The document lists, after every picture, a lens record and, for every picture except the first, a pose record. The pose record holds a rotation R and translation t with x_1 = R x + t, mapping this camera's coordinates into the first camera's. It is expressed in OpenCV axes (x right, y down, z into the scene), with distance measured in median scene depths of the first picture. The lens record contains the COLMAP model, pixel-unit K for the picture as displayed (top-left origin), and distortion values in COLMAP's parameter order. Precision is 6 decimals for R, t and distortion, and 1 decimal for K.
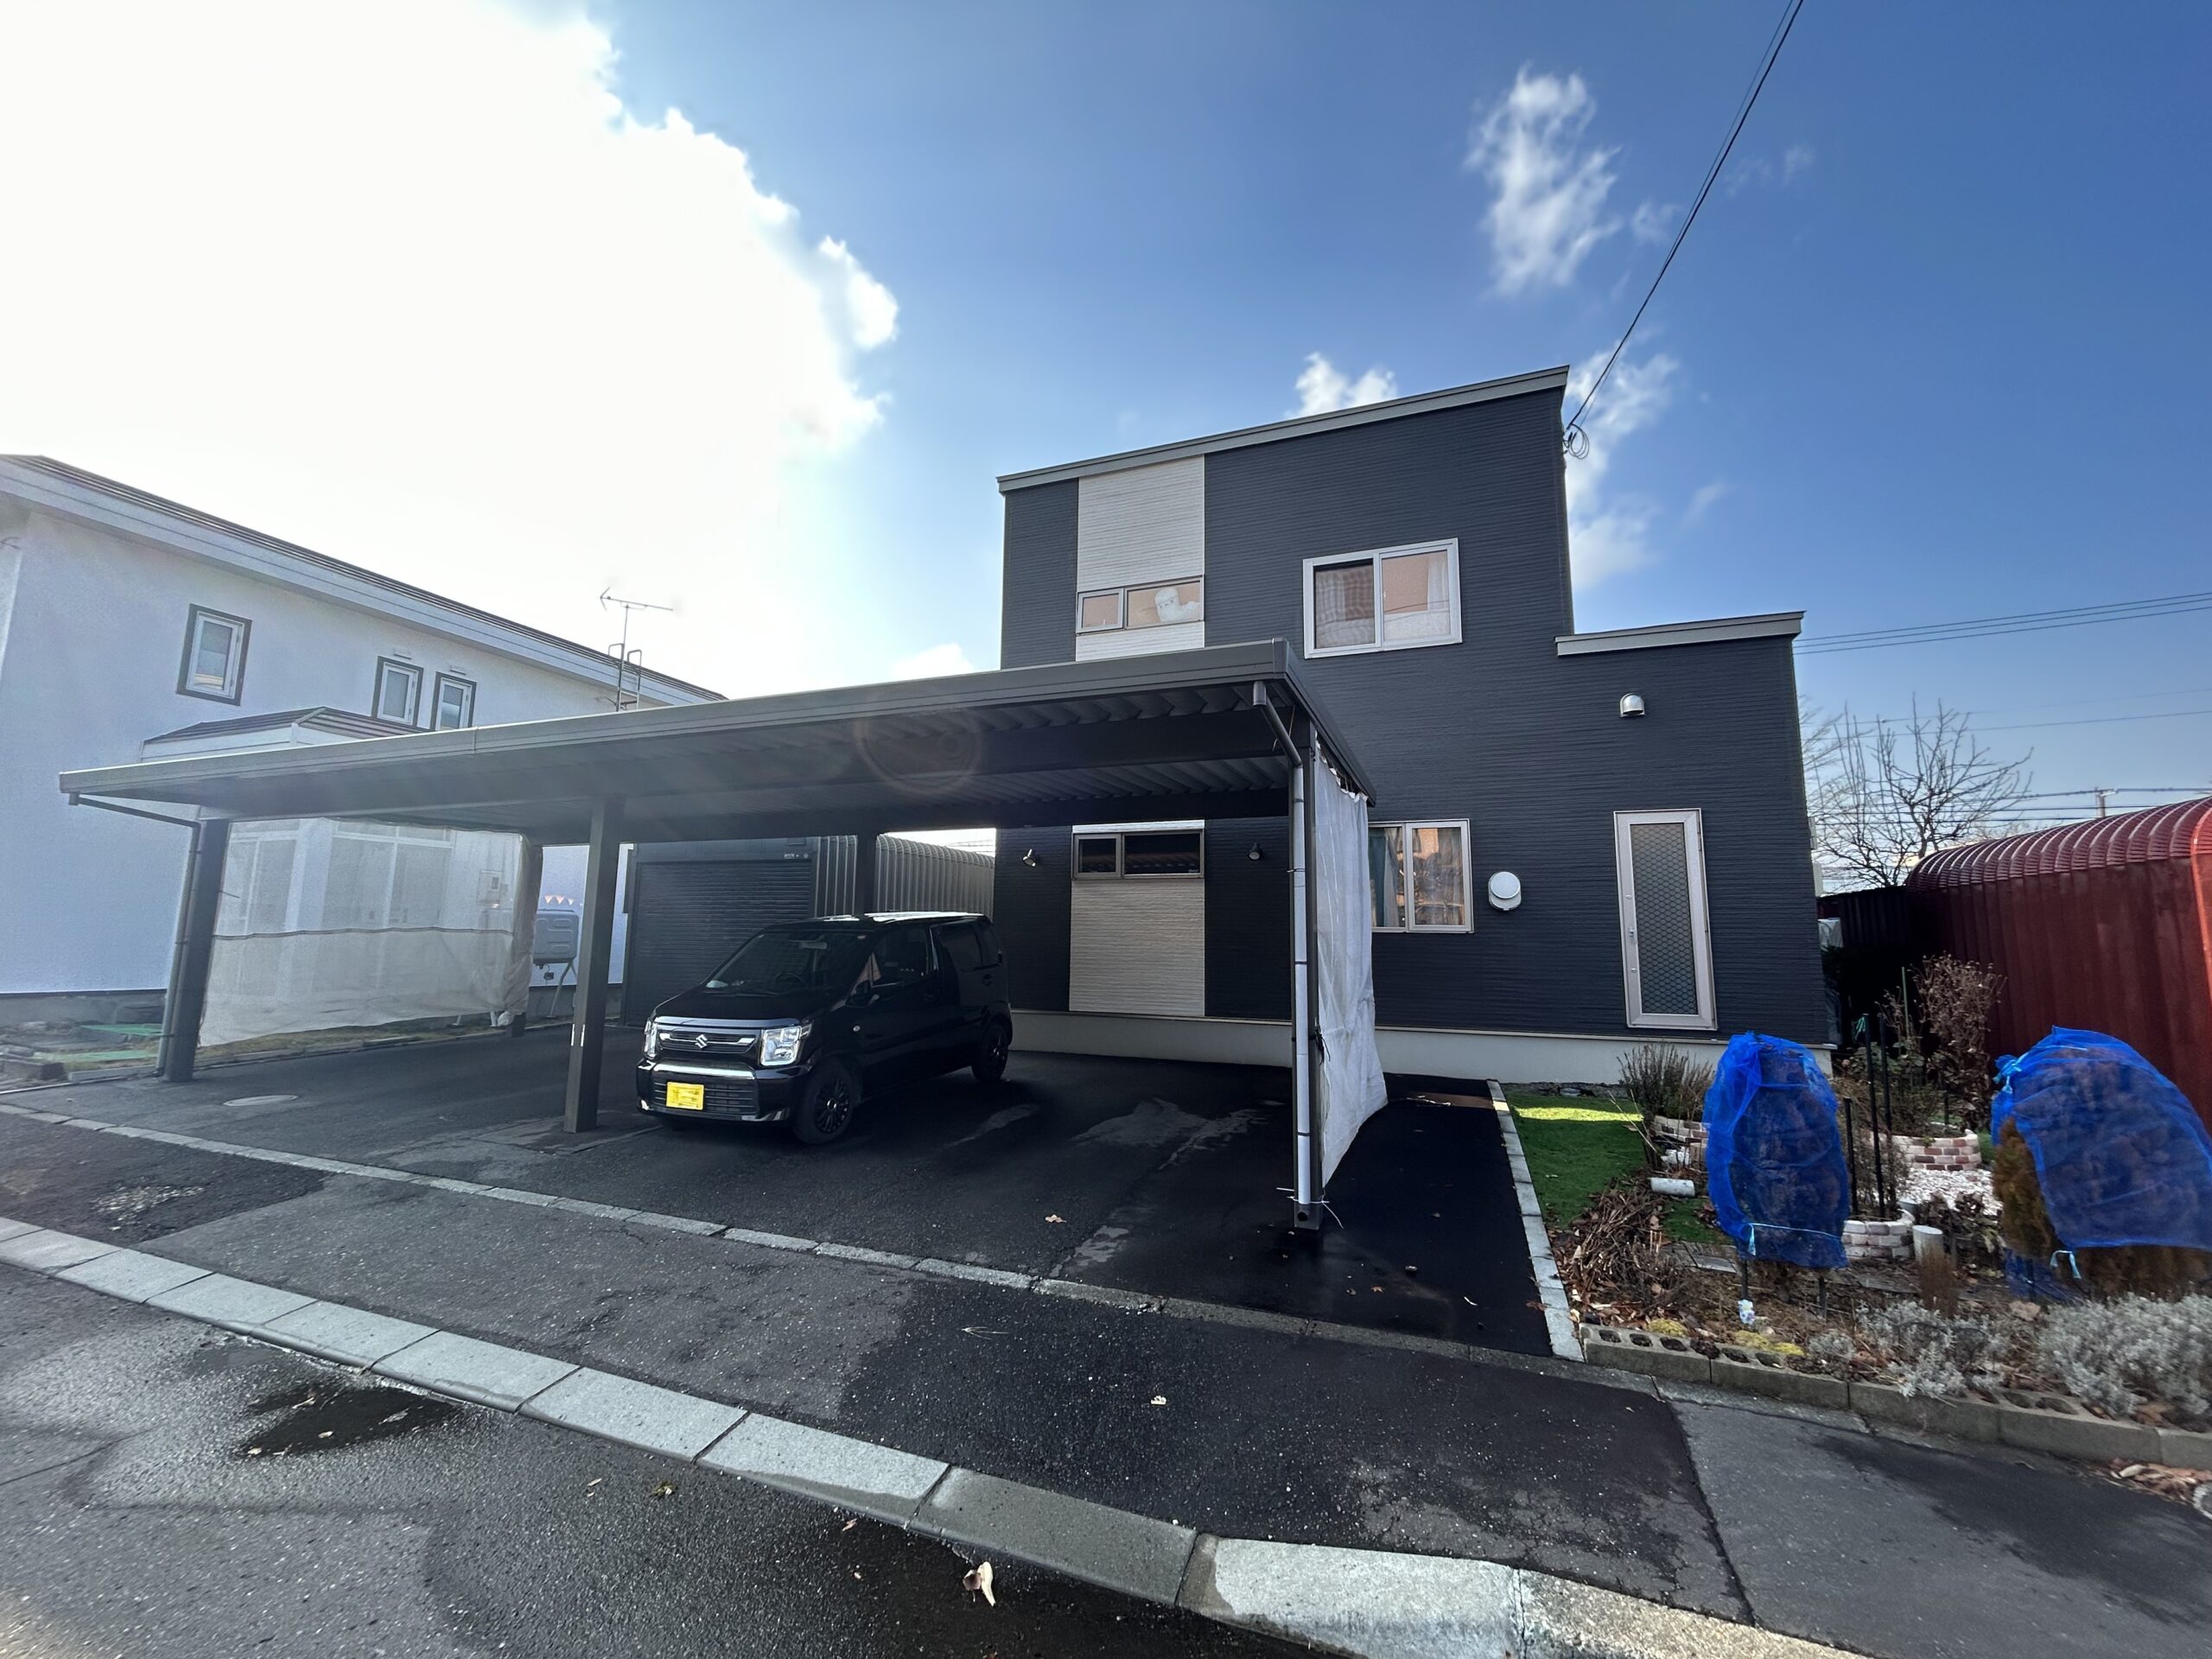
lens RADIAL K [[889.2, 0, 1106.0], [0, 889.2, 829.5], [0, 0, 1]] dist [-0.002079, -0.000399]
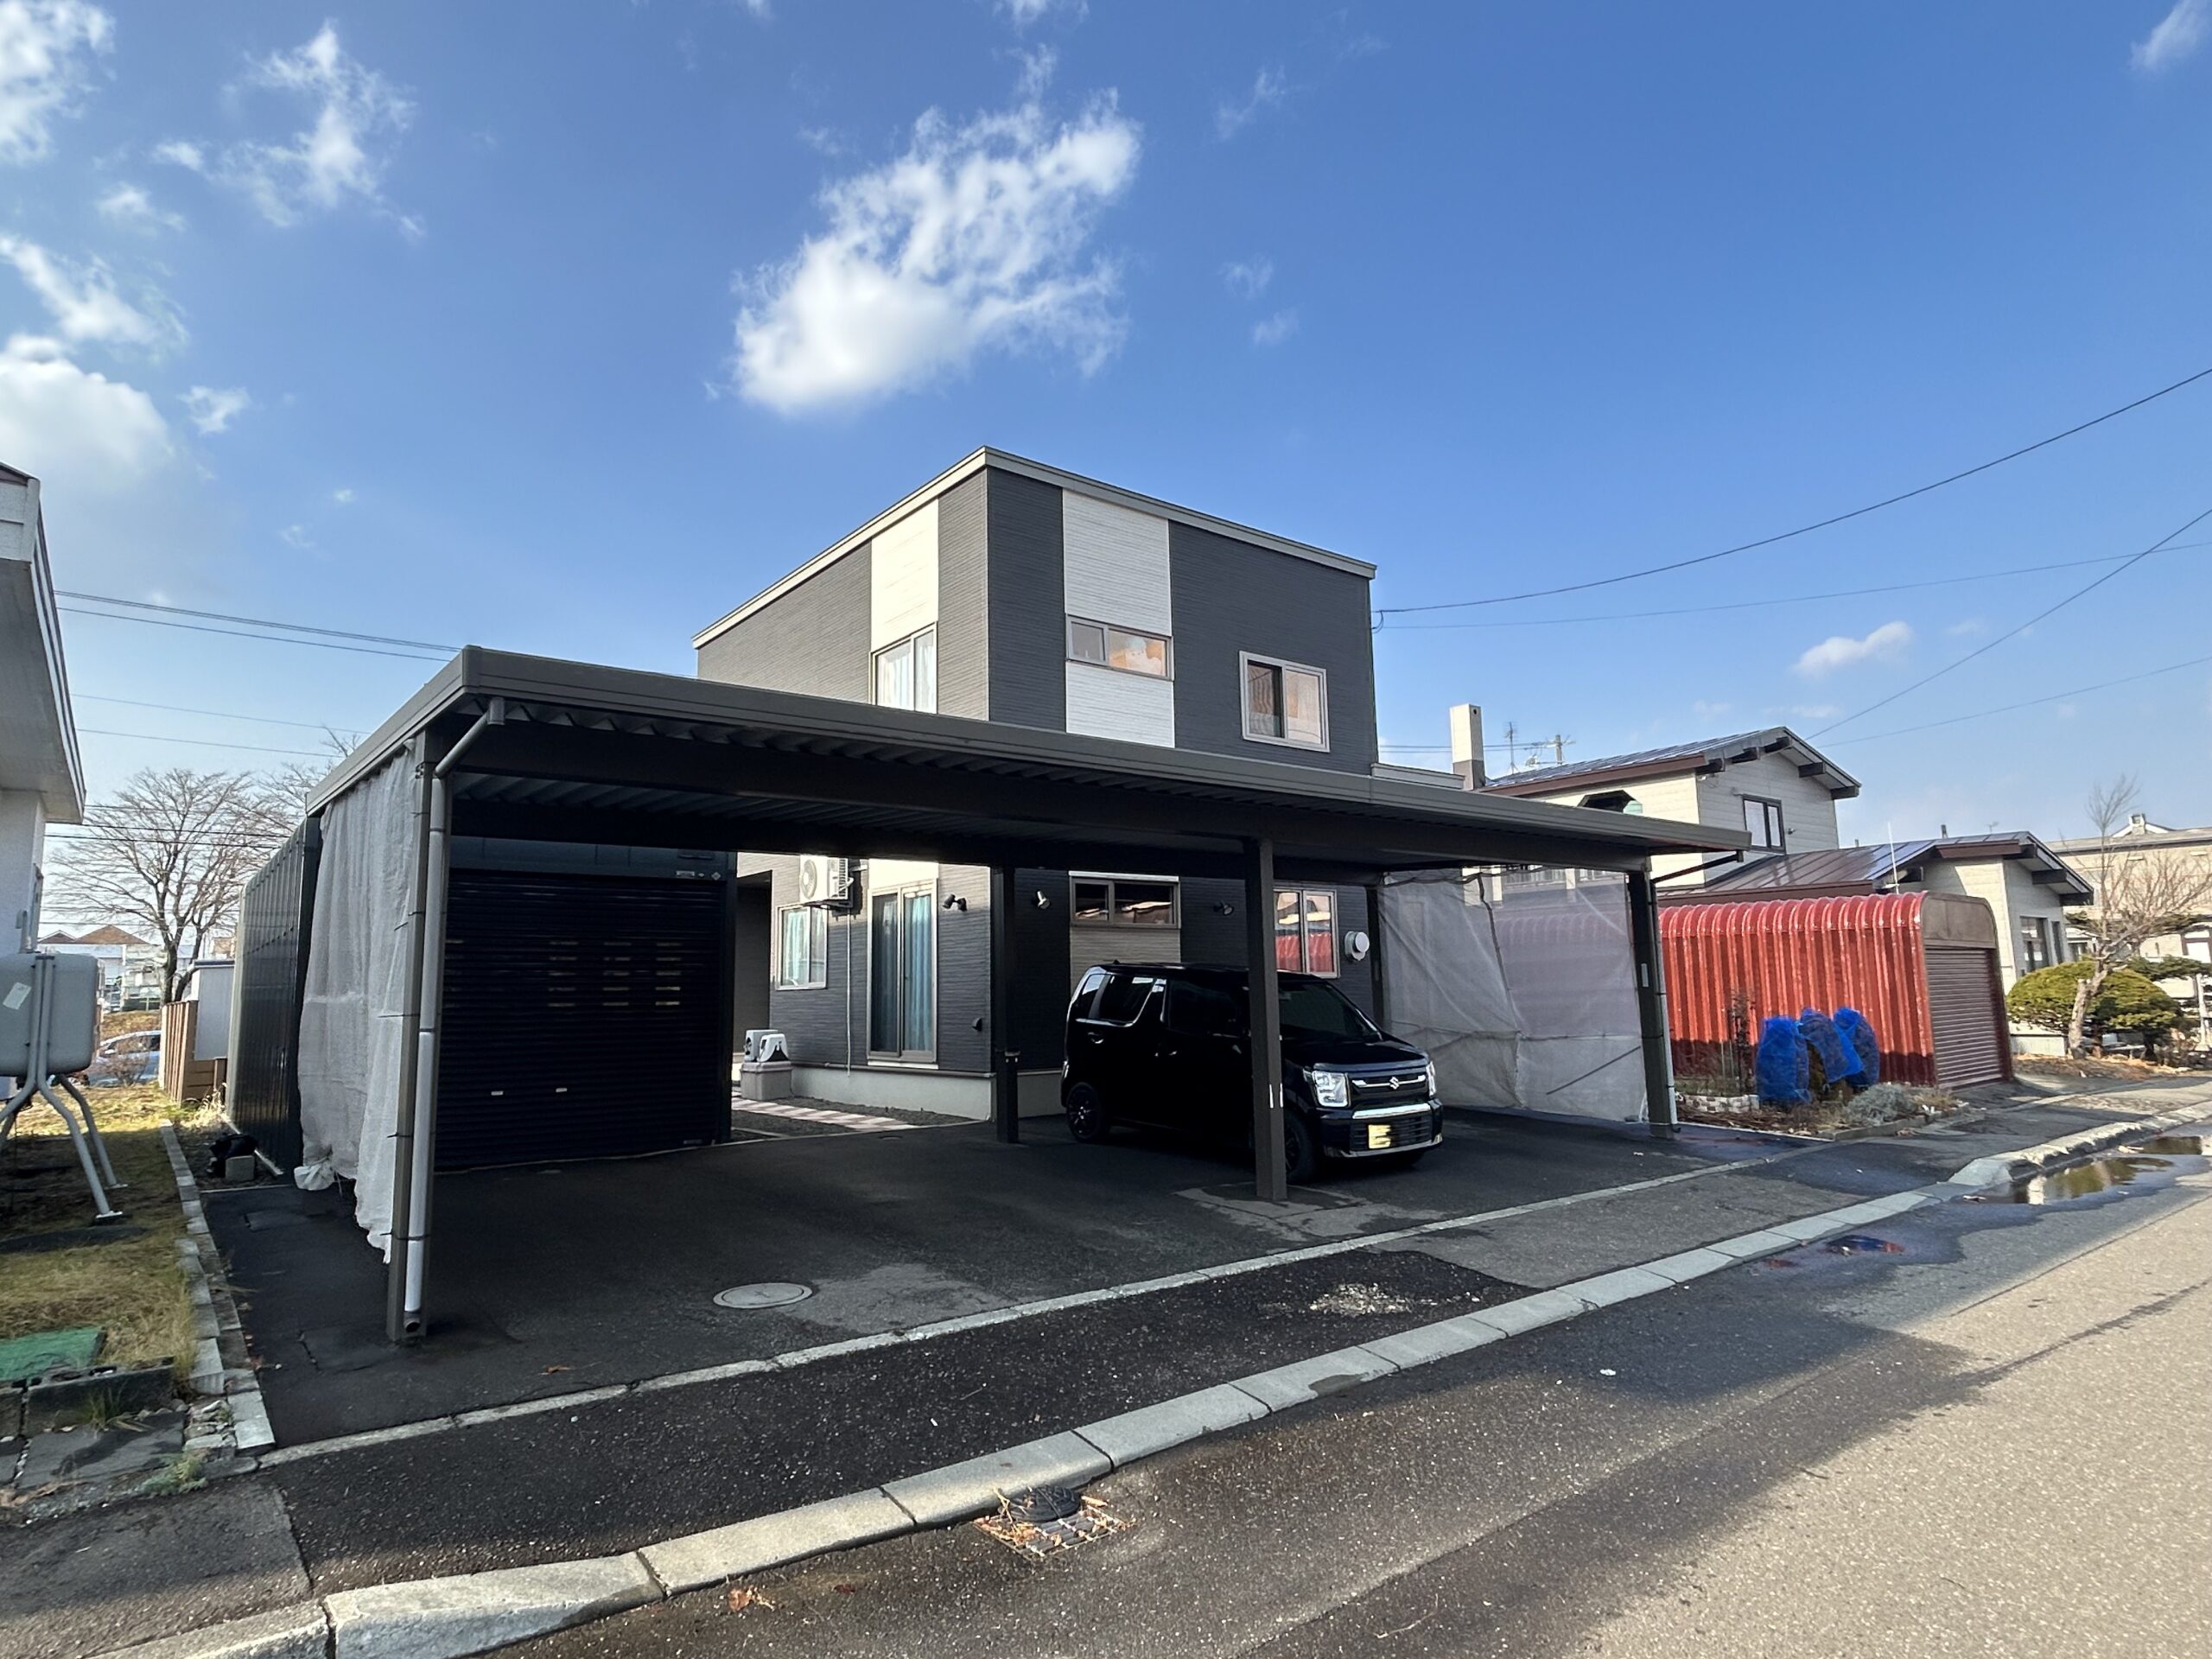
lens RADIAL K [[1243.1, 0, 1106.0], [0, 1243.1, 829.5], [0, 0, 1]] dist [-0.000758, -0.000255]
pose [[0.506767, 0.091835, 0.857178, -1.146769], [-0.085716, 0.994750, -0.055898, 0.025251], [-0.857811, -0.045147, 0.511979, 0.310259]]
